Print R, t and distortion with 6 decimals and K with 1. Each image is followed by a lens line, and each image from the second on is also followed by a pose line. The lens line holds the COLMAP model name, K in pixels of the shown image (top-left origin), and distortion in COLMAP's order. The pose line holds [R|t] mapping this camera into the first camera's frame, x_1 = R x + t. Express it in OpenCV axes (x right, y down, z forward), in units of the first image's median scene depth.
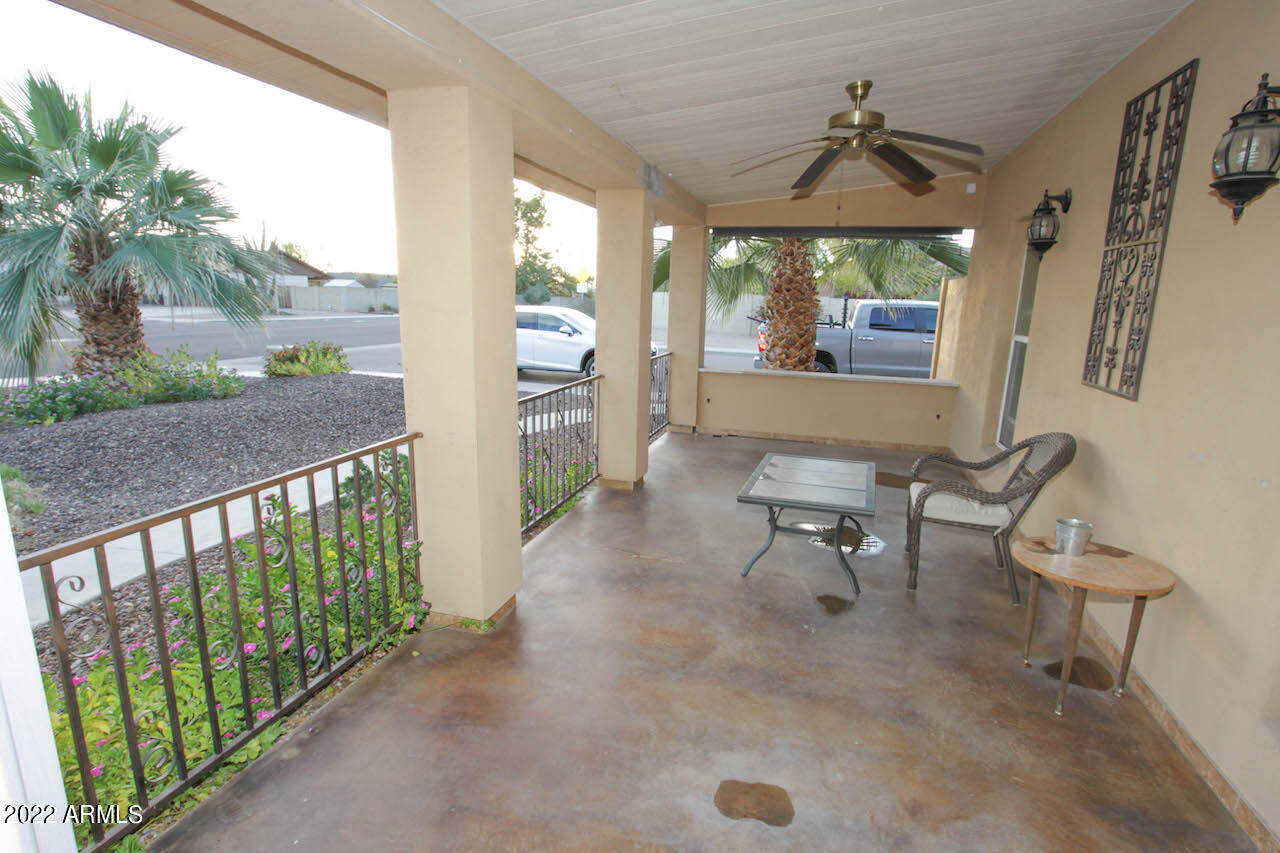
lens RADIAL K [[663.4, 0, 642.0], [0, 663.4, 421.4], [0, 0, 1]] dist [-0.000460, -0.000219]
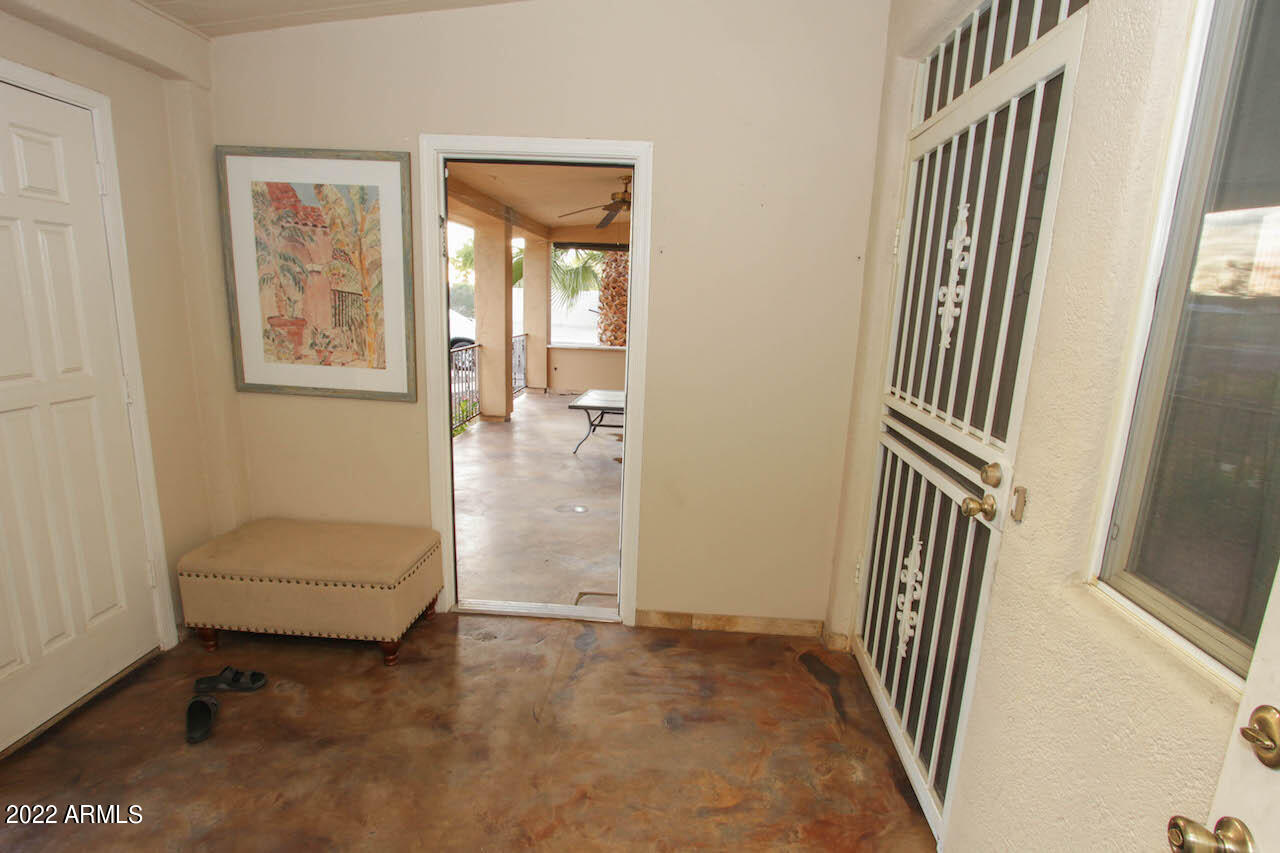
lens RADIAL K [[663.4, 0, 642.0], [0, 663.4, 421.4], [0, 0, 1]] dist [-0.000460, -0.000219]
pose [[0.976224, -0.033408, 0.214173, -0.017645], [0.032315, 0.999441, 0.008602, 0.059162], [-0.214340, -0.001476, 0.976758, -0.306374]]
